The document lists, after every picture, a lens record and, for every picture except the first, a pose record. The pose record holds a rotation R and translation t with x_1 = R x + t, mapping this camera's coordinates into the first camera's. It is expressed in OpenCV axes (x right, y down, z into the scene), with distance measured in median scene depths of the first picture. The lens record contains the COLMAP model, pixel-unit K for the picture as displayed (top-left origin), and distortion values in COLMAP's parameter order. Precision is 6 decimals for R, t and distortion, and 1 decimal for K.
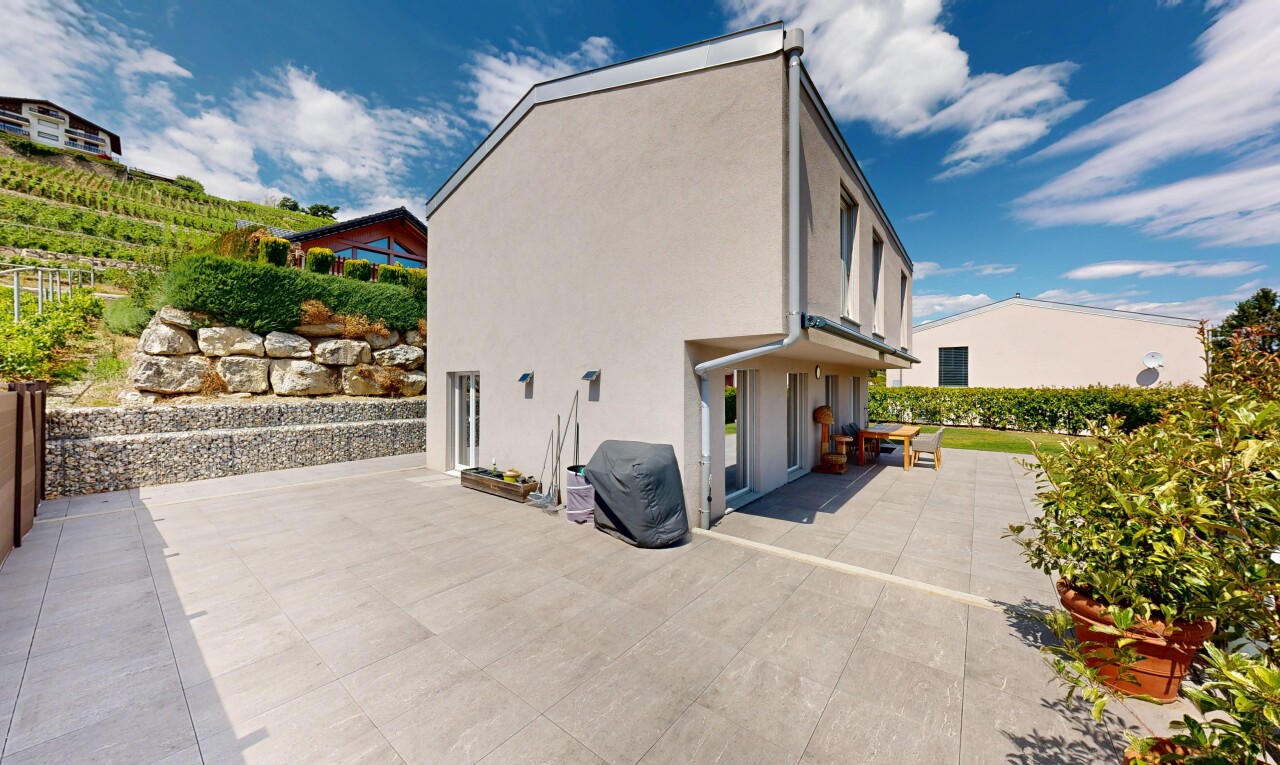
lens RADIAL K [[430.5, 0, 637.0], [0, 430.5, 385.0], [0, 0, 1]] dist [0.002003, 0.000024]
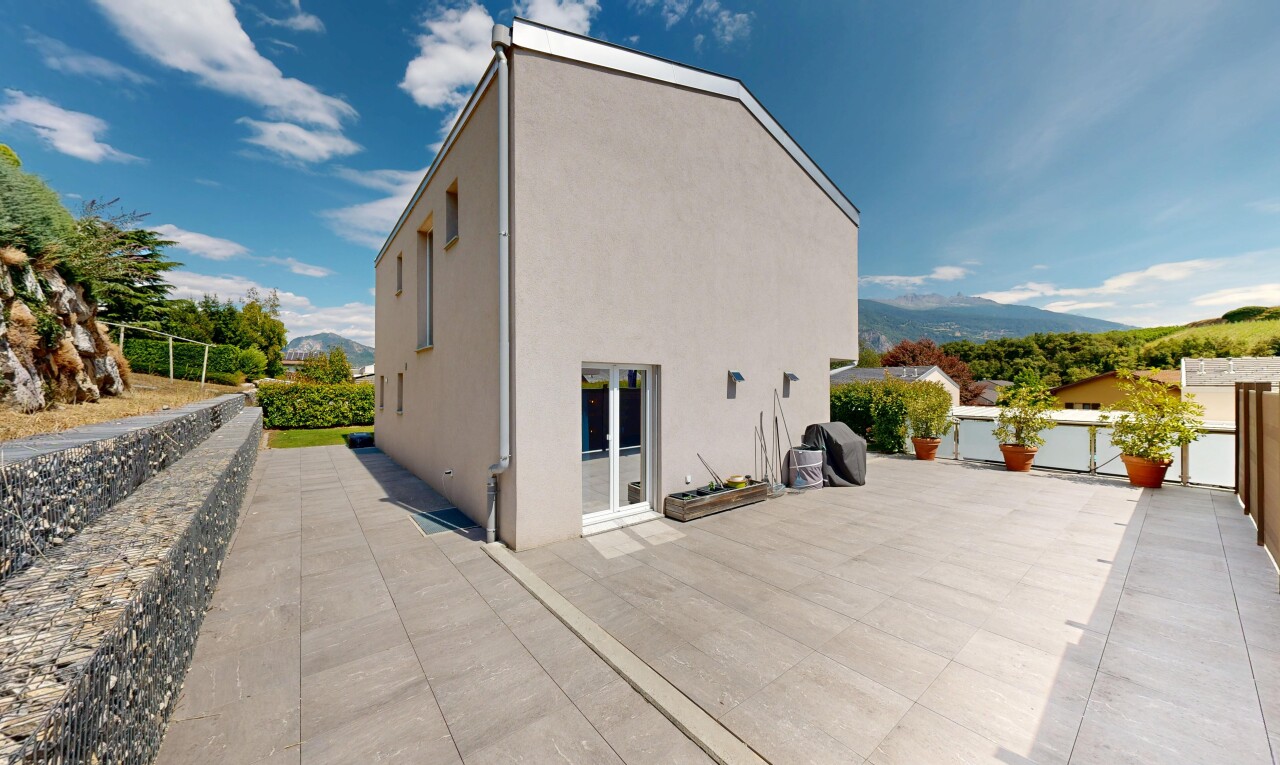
lens RADIAL K [[431.2, 0, 638.7], [0, 431.2, 382.6], [0, 0, 1]] dist [-0.002378, -0.000047]
pose [[0.226092, 0.004955, 0.974093, -1.193419], [-0.002064, 0.999987, -0.004608, 0.000710], [-0.974104, -0.000969, 0.226100, 0.952567]]
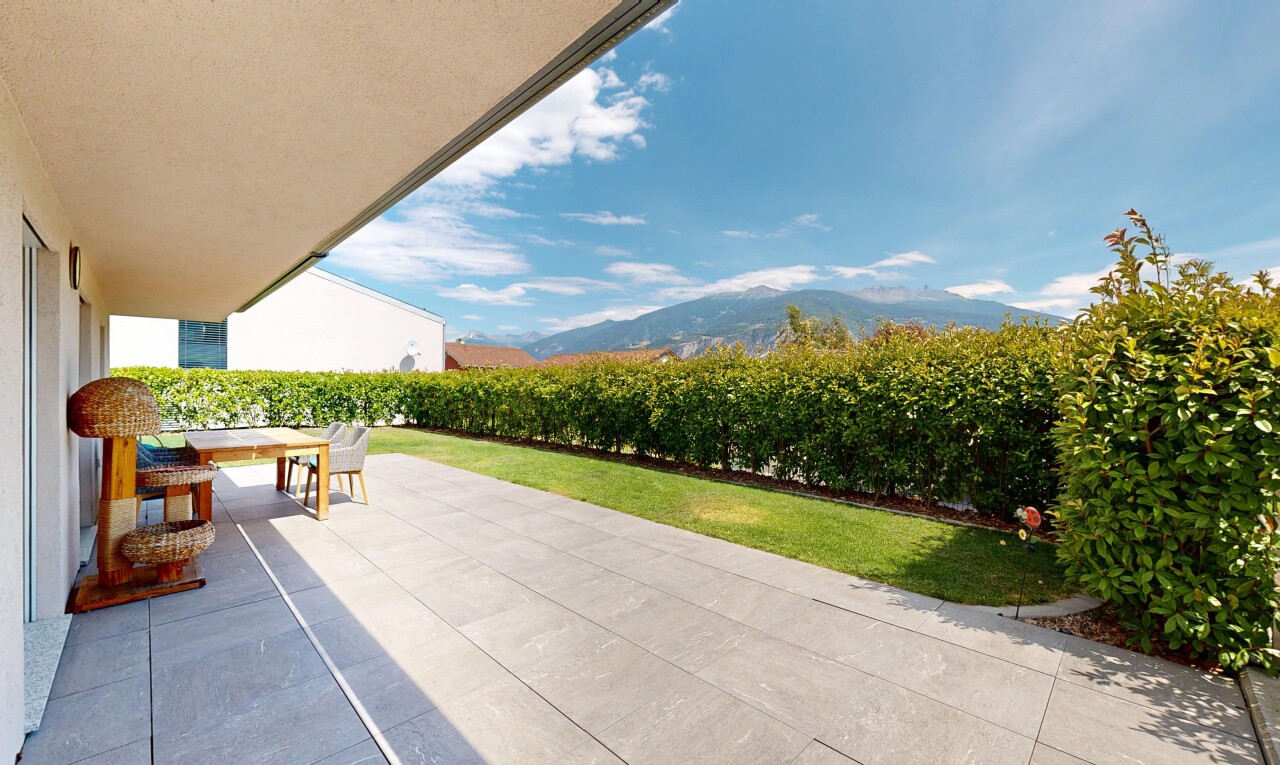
lens RADIAL K [[500.9, 0, 636.5], [0, 500.9, 382.8], [0, 0, 1]] dist [-0.000603, -0.000046]
pose [[0.113444, 0.003400, 0.993539, 0.154640], [-0.001536, 0.999994, -0.003247, 0.064554], [-0.993543, -0.001158, 0.113449, 0.746090]]
